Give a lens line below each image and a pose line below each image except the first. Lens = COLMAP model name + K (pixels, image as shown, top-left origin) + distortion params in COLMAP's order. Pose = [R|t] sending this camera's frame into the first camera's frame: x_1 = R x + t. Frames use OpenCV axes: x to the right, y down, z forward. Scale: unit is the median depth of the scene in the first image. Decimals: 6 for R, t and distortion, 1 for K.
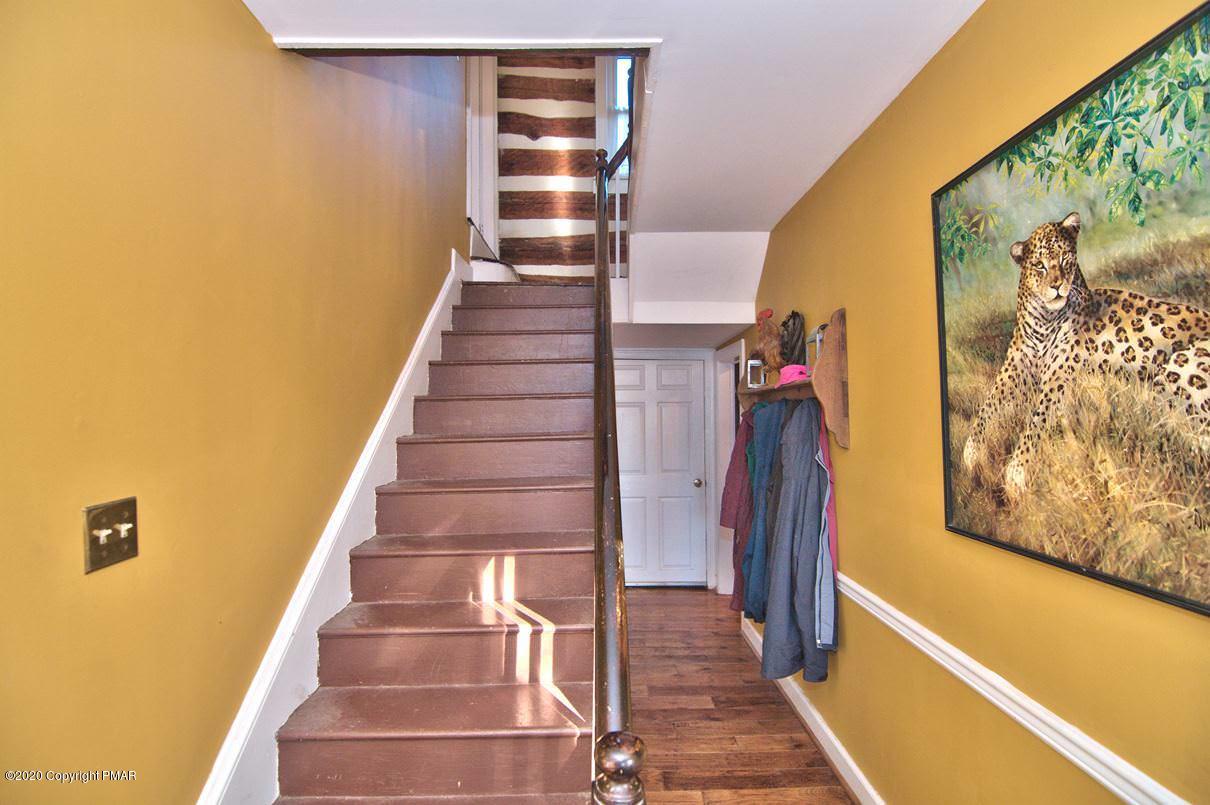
lens RADIAL K [[578.4, 0, 605.3], [0, 578.4, 402.0], [0, 0, 1]] dist [-0.008840, -0.008501]
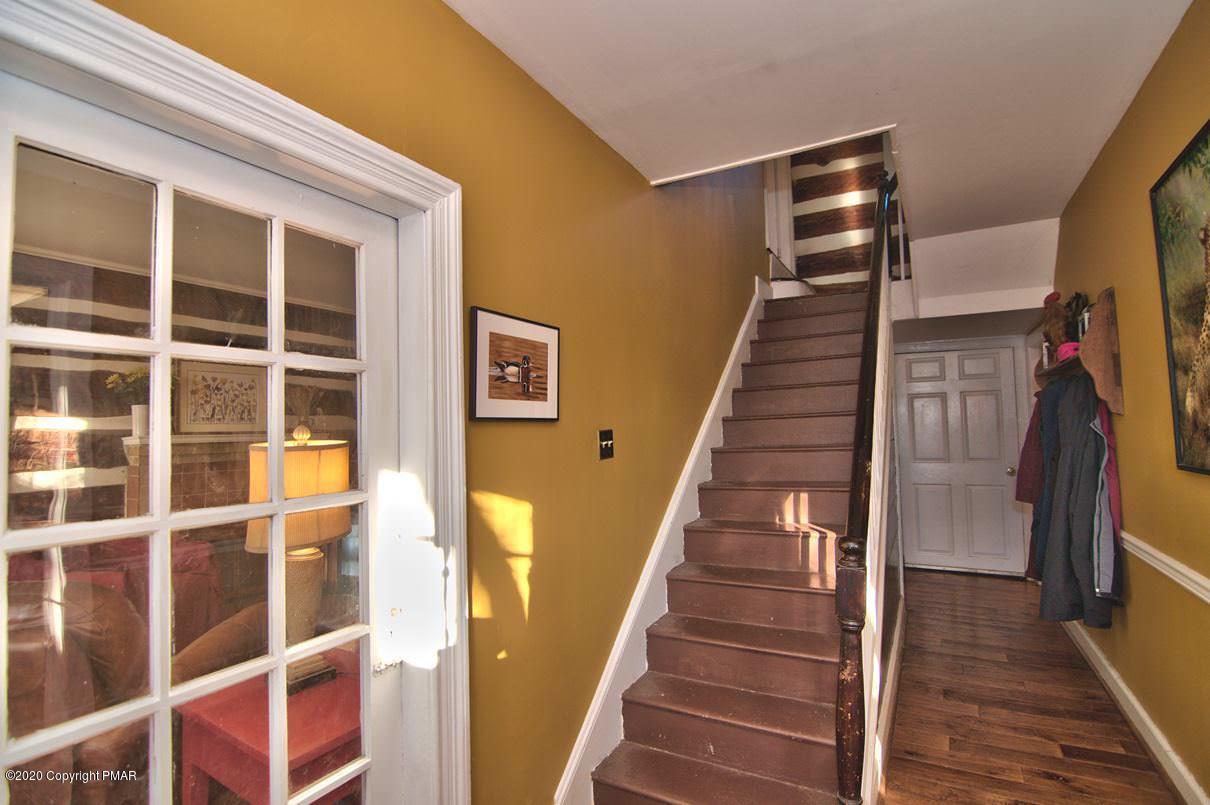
lens RADIAL K [[578.4, 0, 603.8], [0, 578.4, 402.3], [0, 0, 1]] dist [-0.008840, -0.008501]
pose [[0.866200, -0.036586, -0.498356, 0.112261], [0.028080, 0.999304, -0.024556, 0.057840], [0.498907, 0.007276, 0.866625, -0.435640]]
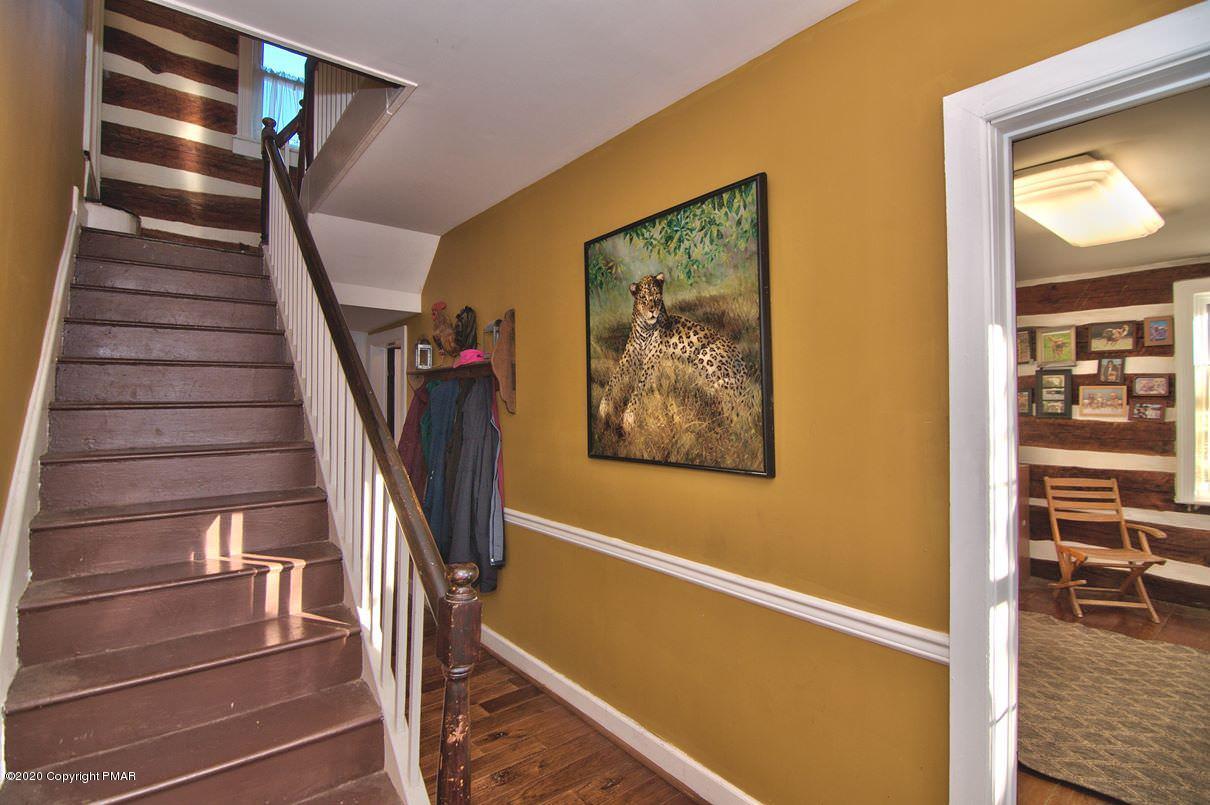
lens RADIAL K [[578.4, 0, 603.4], [0, 578.4, 402.5], [0, 0, 1]] dist [-0.008840, -0.008501]
pose [[0.787436, 0.012373, 0.616272, -0.255319], [-0.019445, 0.999800, 0.004772, 0.045599], [-0.616090, -0.015741, 0.787519, -0.196290]]
